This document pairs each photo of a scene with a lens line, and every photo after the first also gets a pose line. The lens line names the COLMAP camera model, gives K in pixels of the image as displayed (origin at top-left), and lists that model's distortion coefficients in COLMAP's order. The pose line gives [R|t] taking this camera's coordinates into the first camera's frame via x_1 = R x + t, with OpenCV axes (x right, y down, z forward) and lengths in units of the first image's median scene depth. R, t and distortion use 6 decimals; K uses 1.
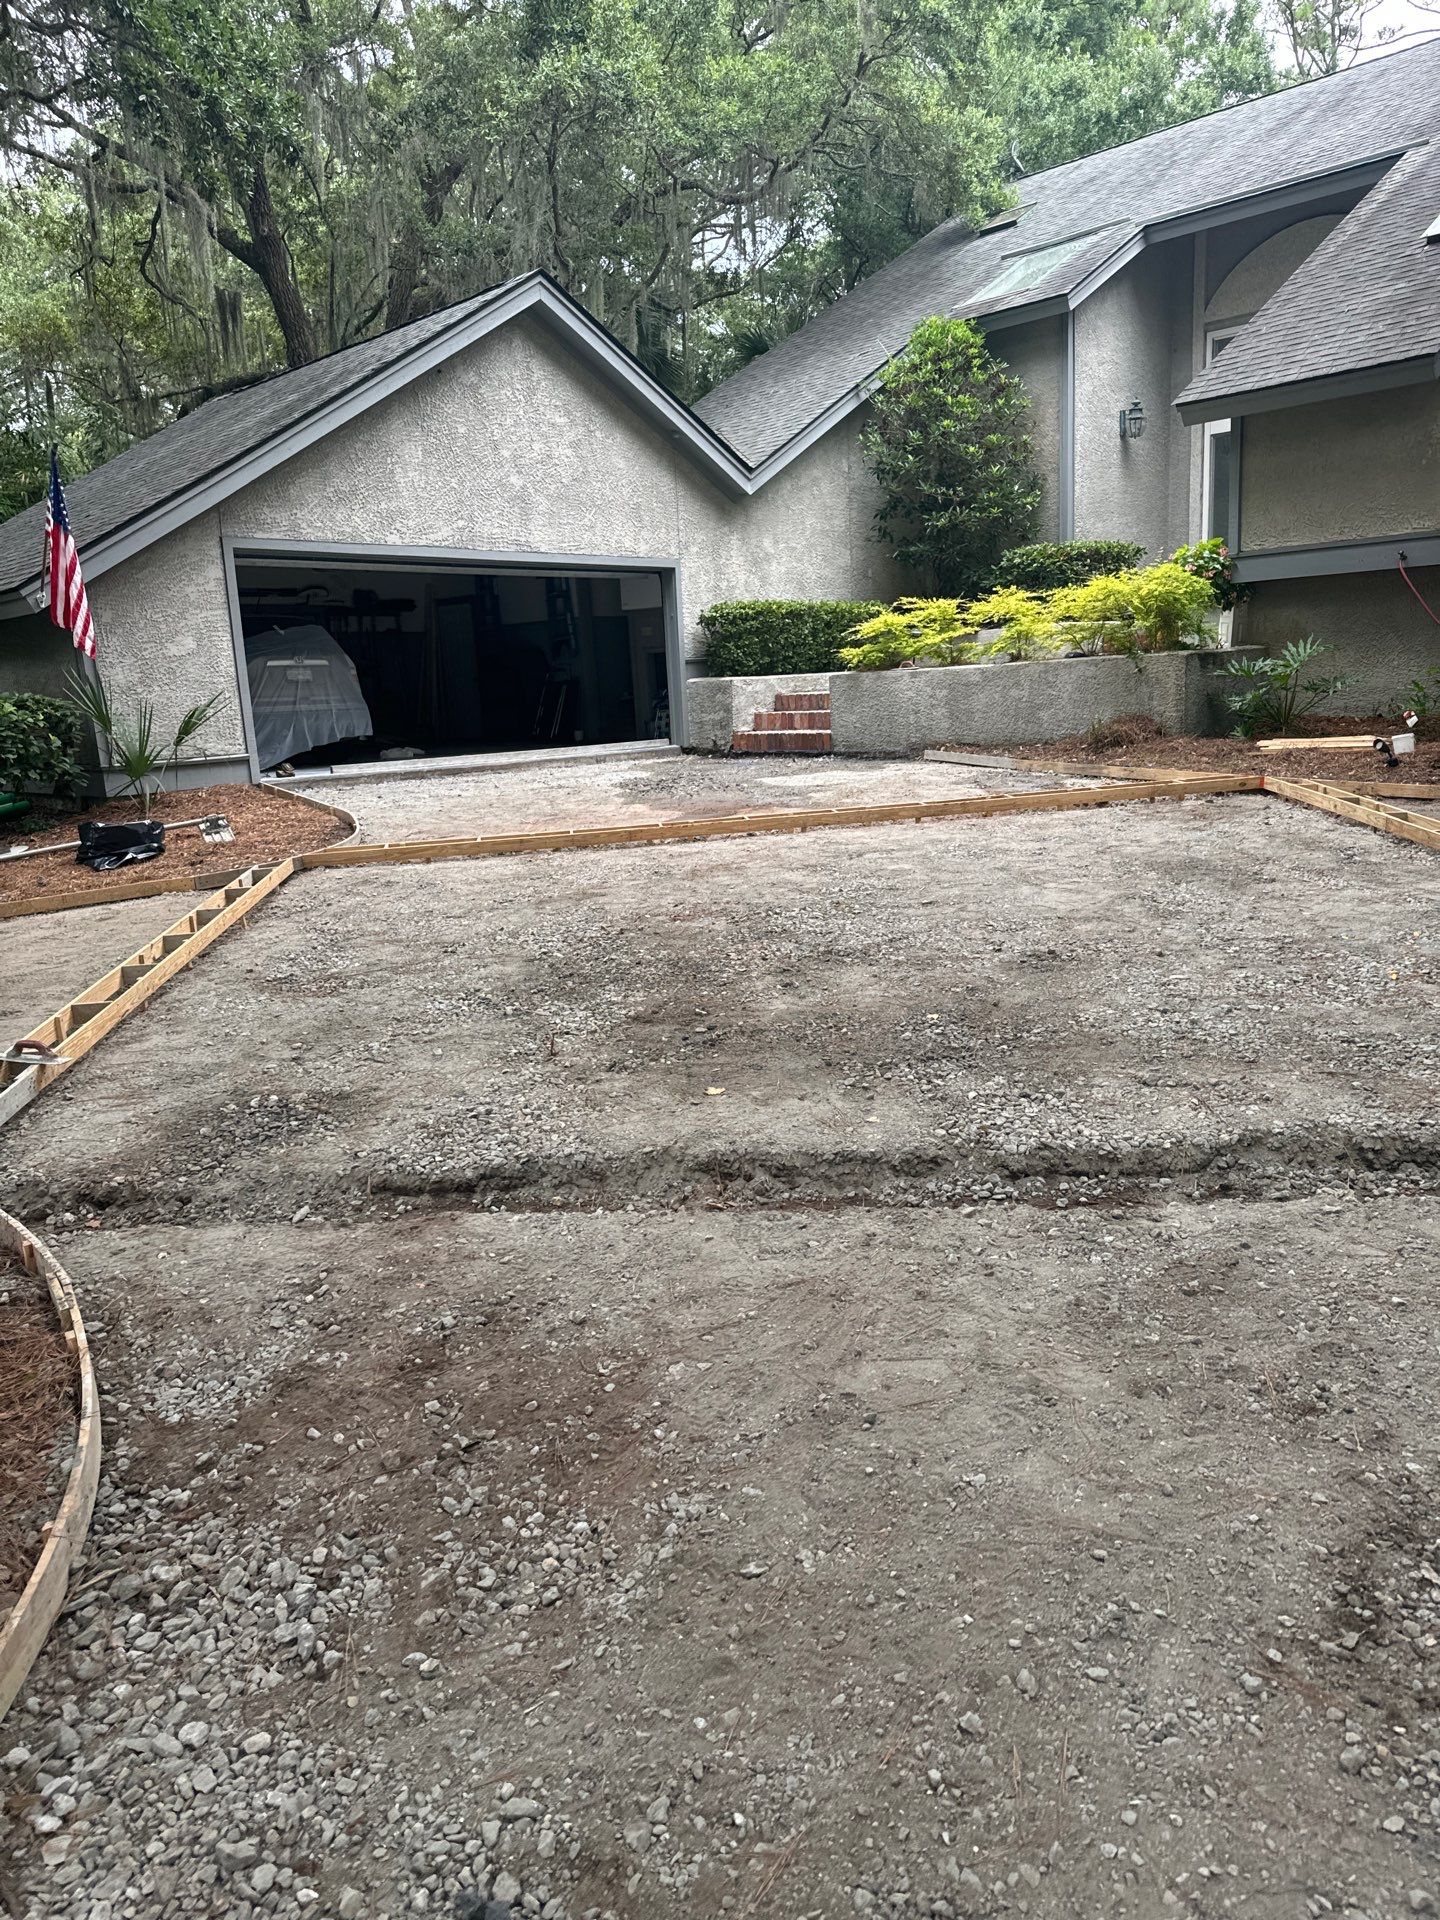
lens RADIAL K [[1383.2, 0, 689.5], [0, 1383.2, 1000.9], [0, 0, 1]] dist [0.025368, -0.025633]
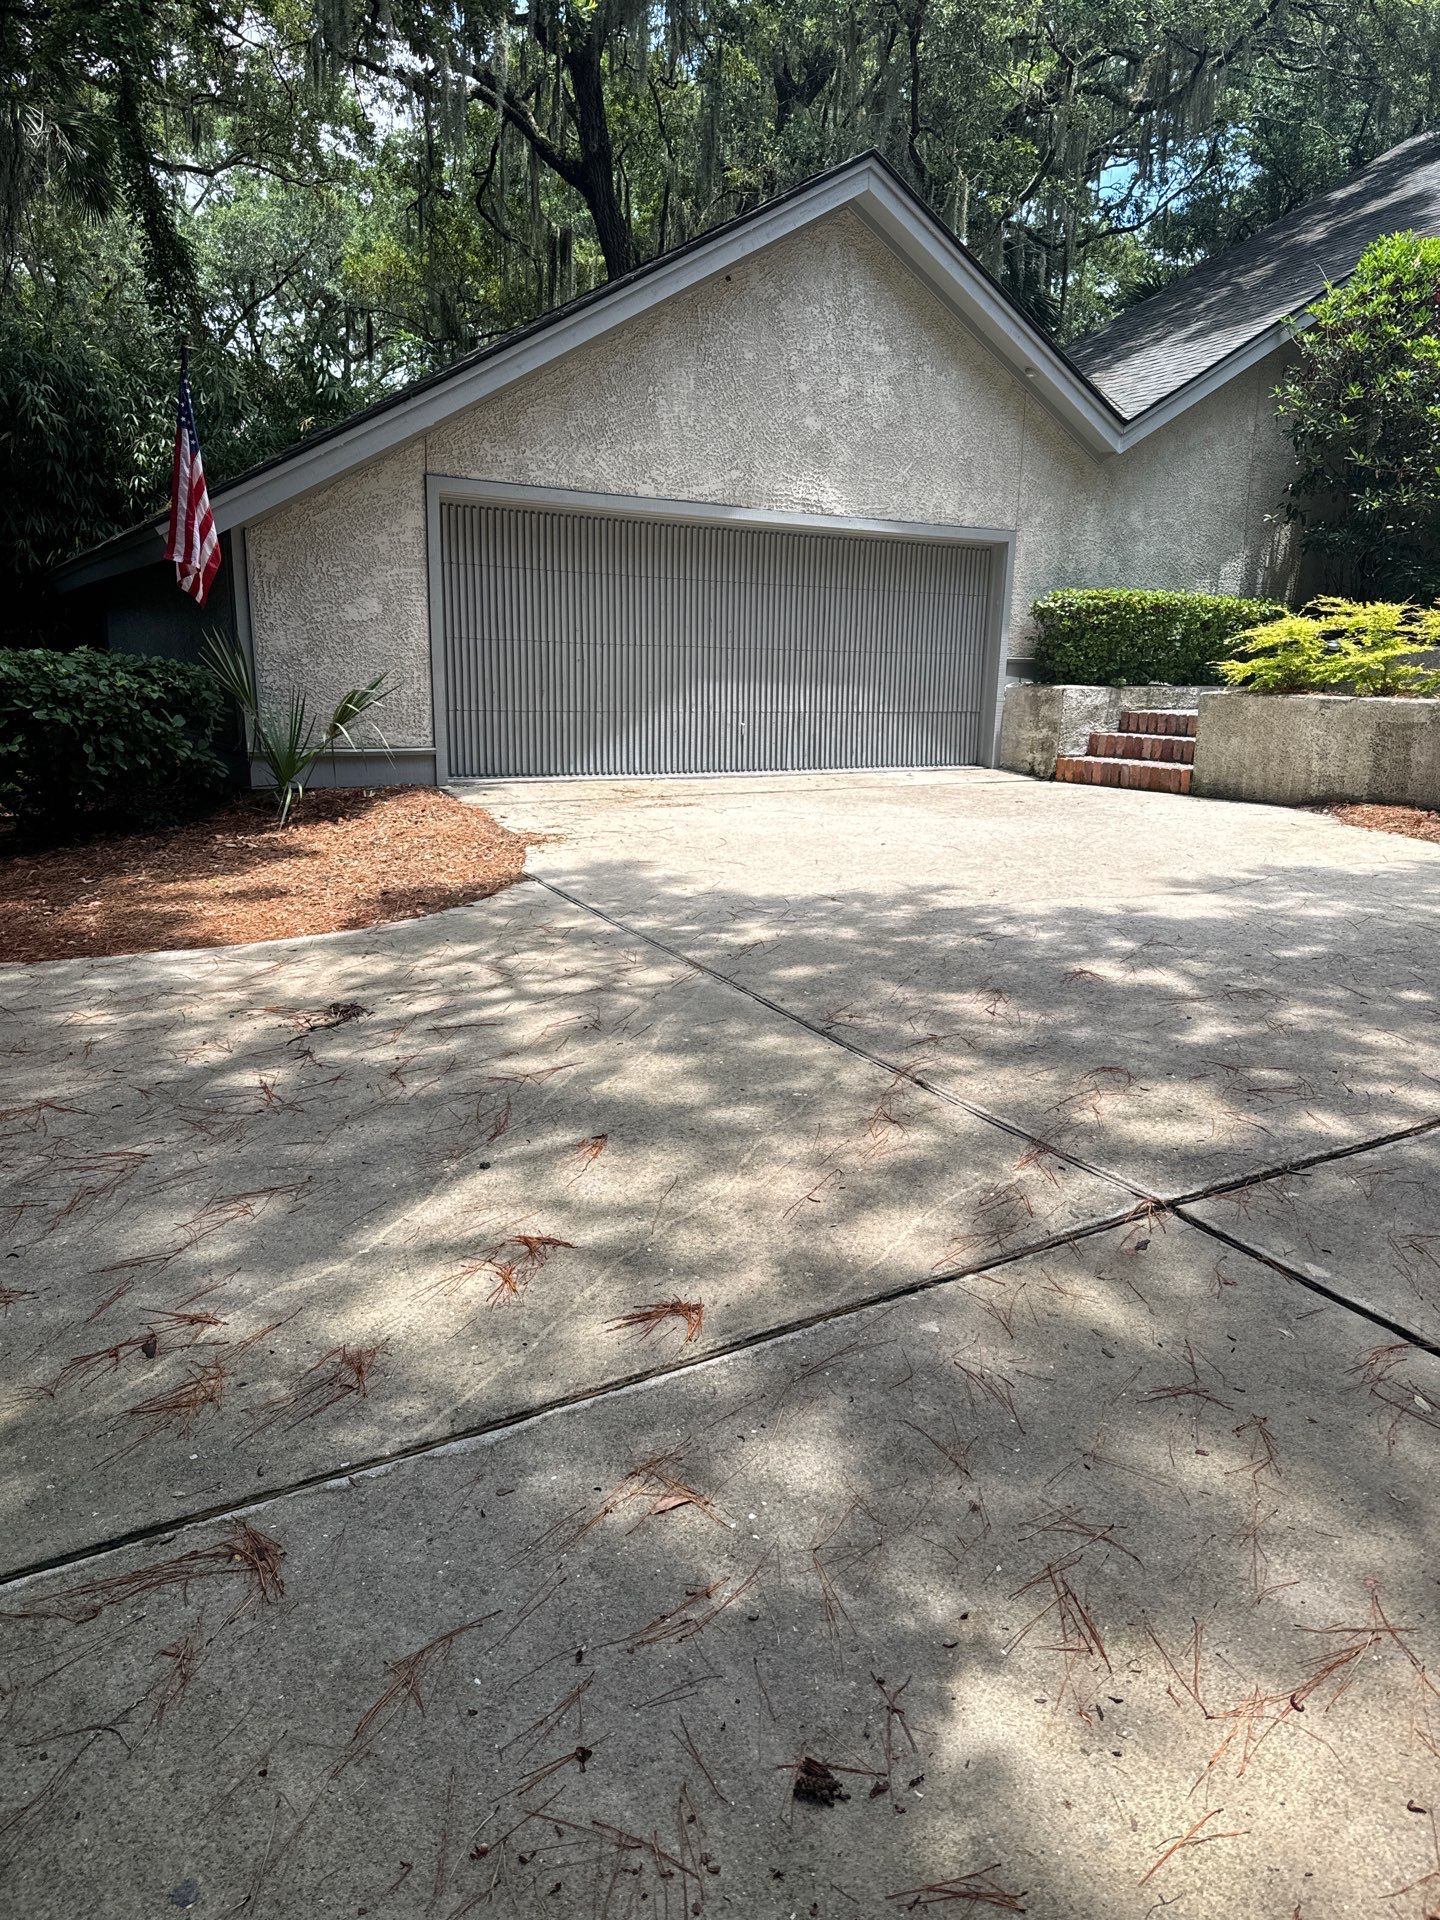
lens RADIAL K [[1383.2, 0, 701.8], [0, 1383.2, 970.5], [0, 0, 1]] dist [0.025368, -0.025633]
pose [[0.970944, 0.112759, -0.211077, 0.015211], [-0.113817, 0.993476, 0.007171, -0.064997], [0.210509, 0.017062, 0.977443, 0.222882]]
